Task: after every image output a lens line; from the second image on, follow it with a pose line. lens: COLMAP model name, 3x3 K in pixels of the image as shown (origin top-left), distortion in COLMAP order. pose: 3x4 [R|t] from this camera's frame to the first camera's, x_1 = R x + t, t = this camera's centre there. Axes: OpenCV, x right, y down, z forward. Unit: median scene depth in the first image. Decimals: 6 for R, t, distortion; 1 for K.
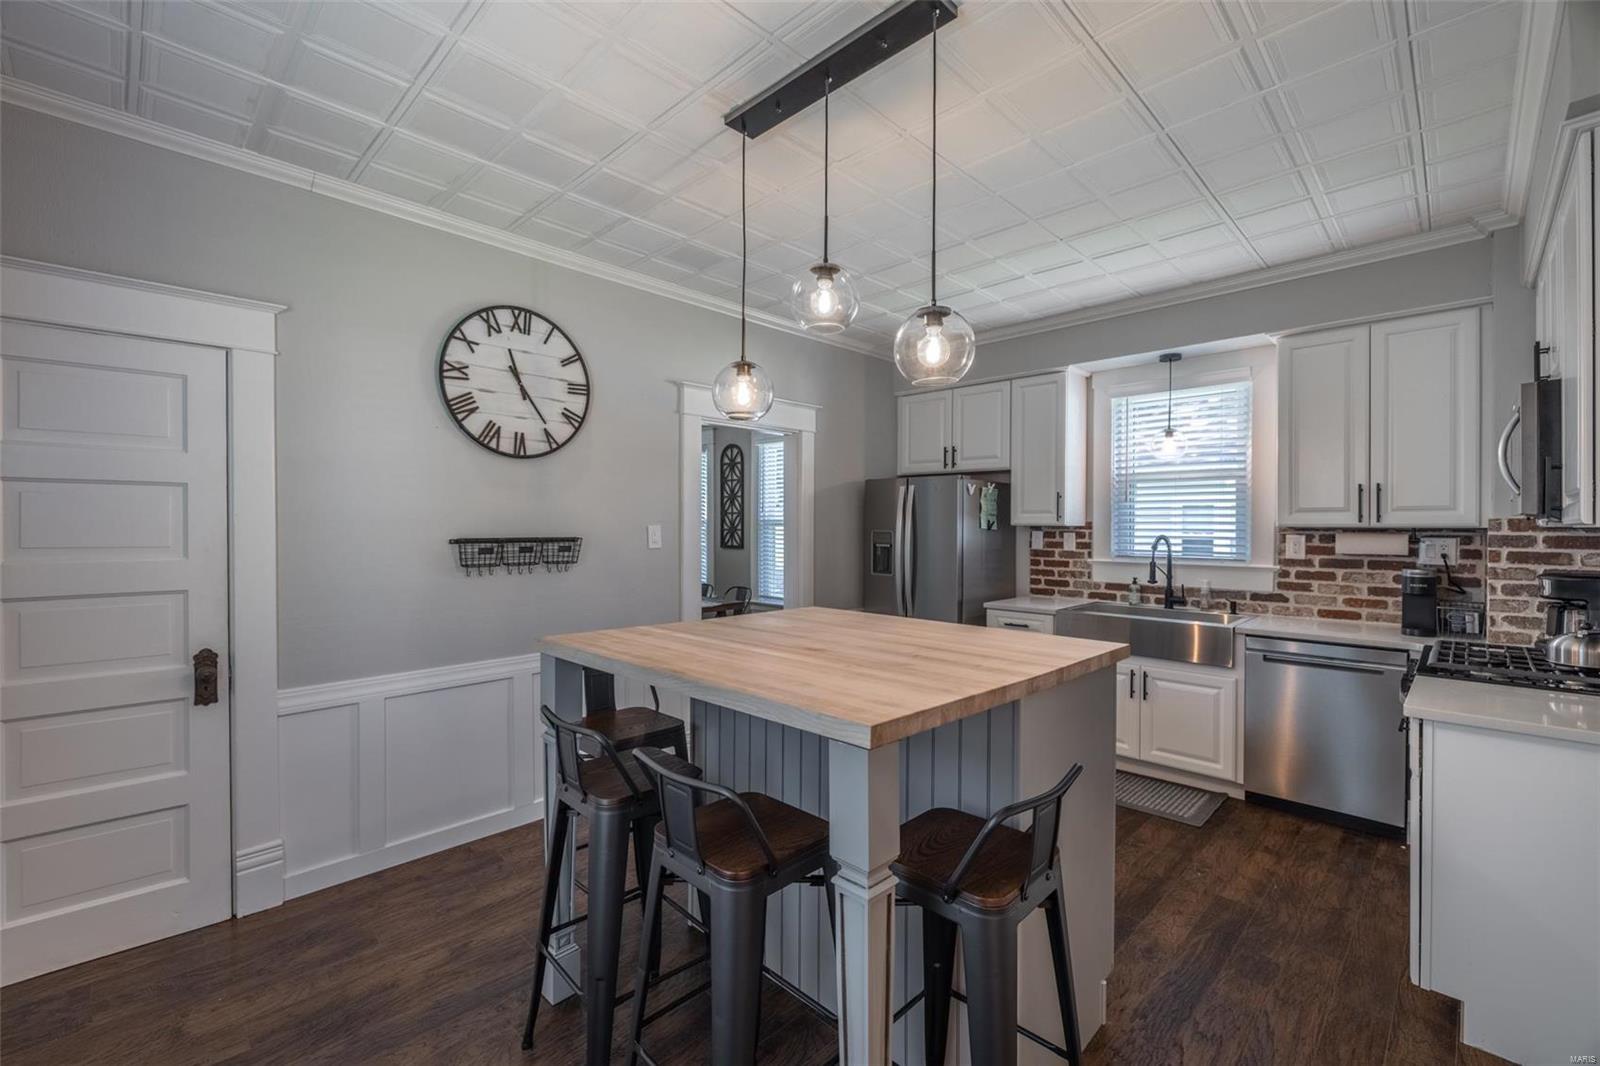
lens RADIAL K [[780.0, 0, 800.0], [0, 780.0, 533.0], [0, 0, 1]] dist [-0.000684, -0.000058]
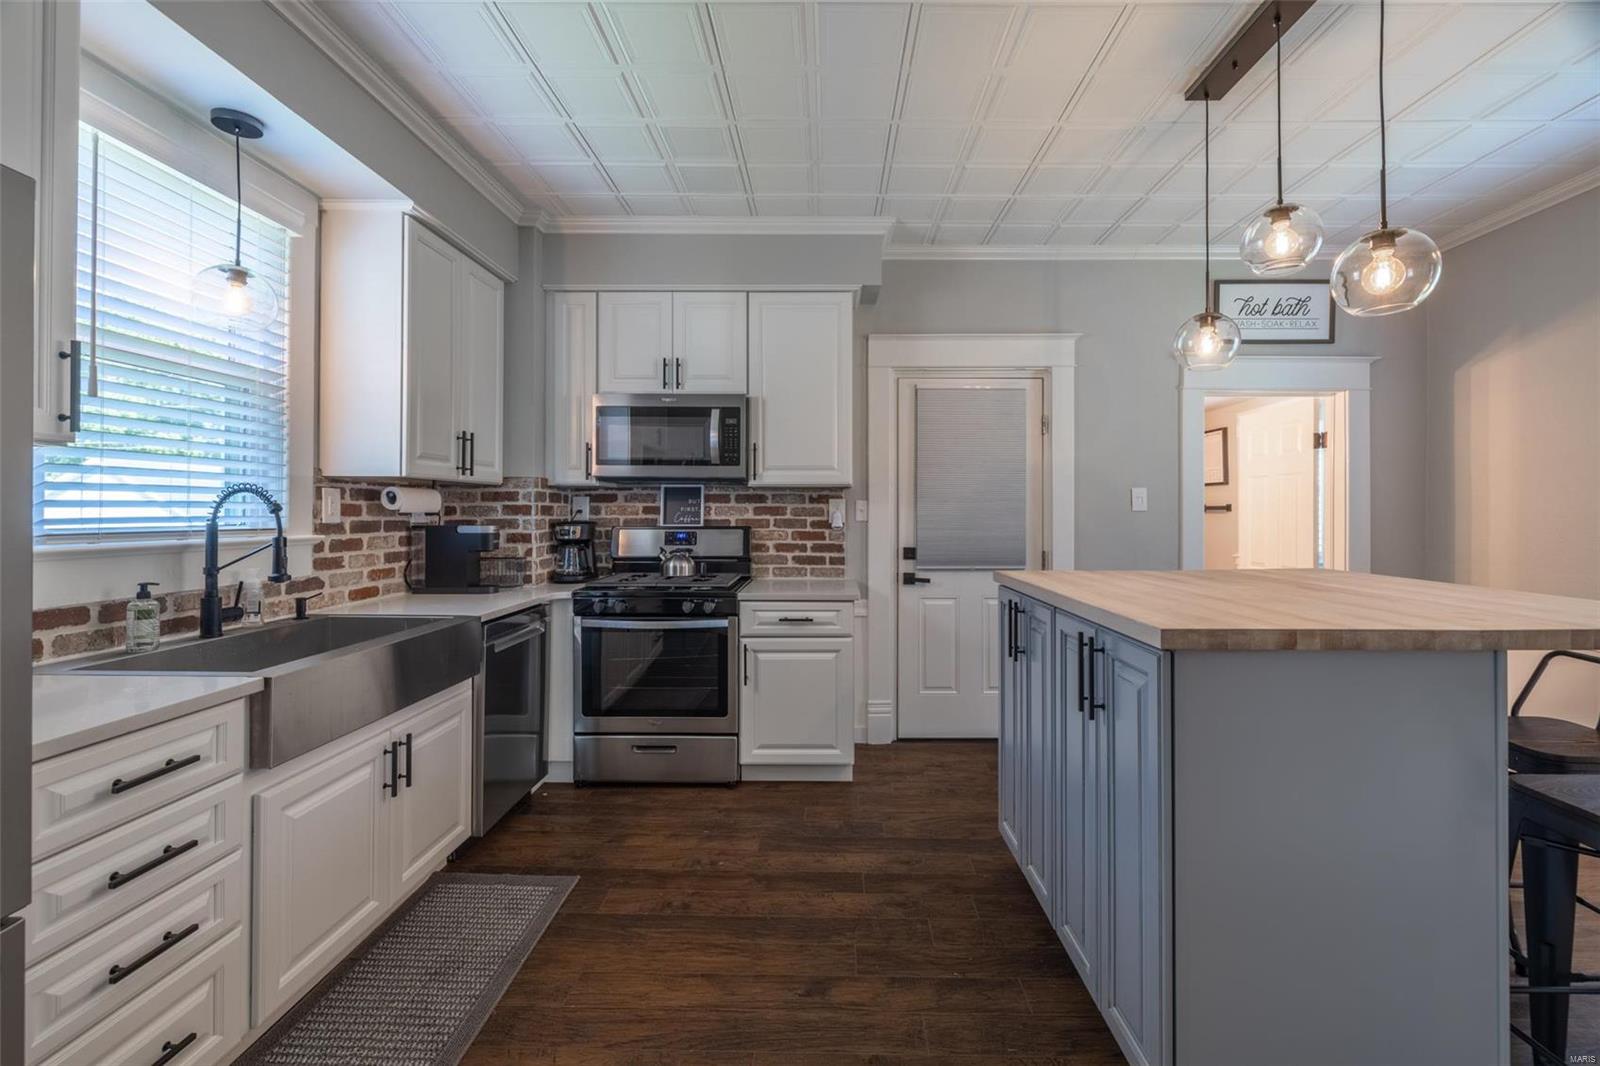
lens RADIAL K [[695.1, 0, 808.8], [0, 695.1, 509.6], [0, 0, 1]] dist [-0.000470, -0.000175]
pose [[-0.702246, -0.002079, 0.711931, -0.095992], [0.004671, 0.999961, 0.007528, 0.018443], [-0.711919, 0.008612, -0.702209, 1.115057]]
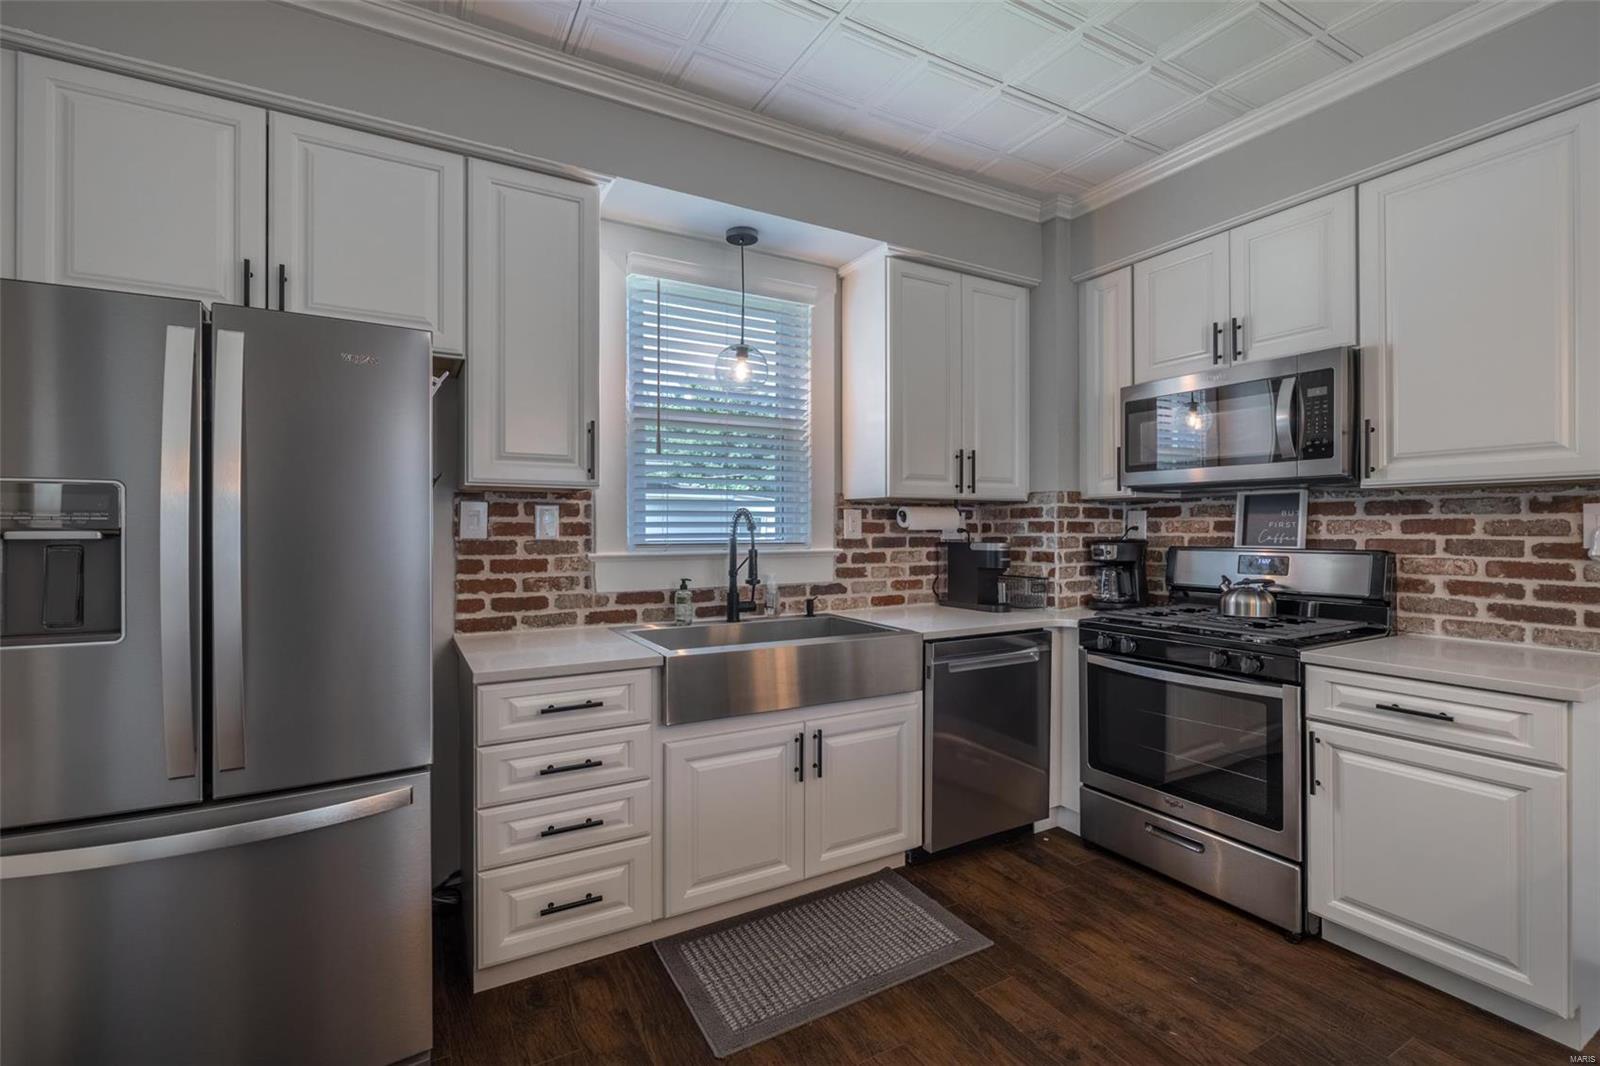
lens RADIAL K [[674.2, 0, 800.0], [0, 674.2, 533.0], [0, 0, 1]] dist [-0.001224, -0.000004]
pose [[0.257338, -0.010484, 0.966265, -0.062259], [0.014412, 0.999872, 0.007010, 0.020997], [-0.966214, 0.012122, 0.257456, 0.859163]]
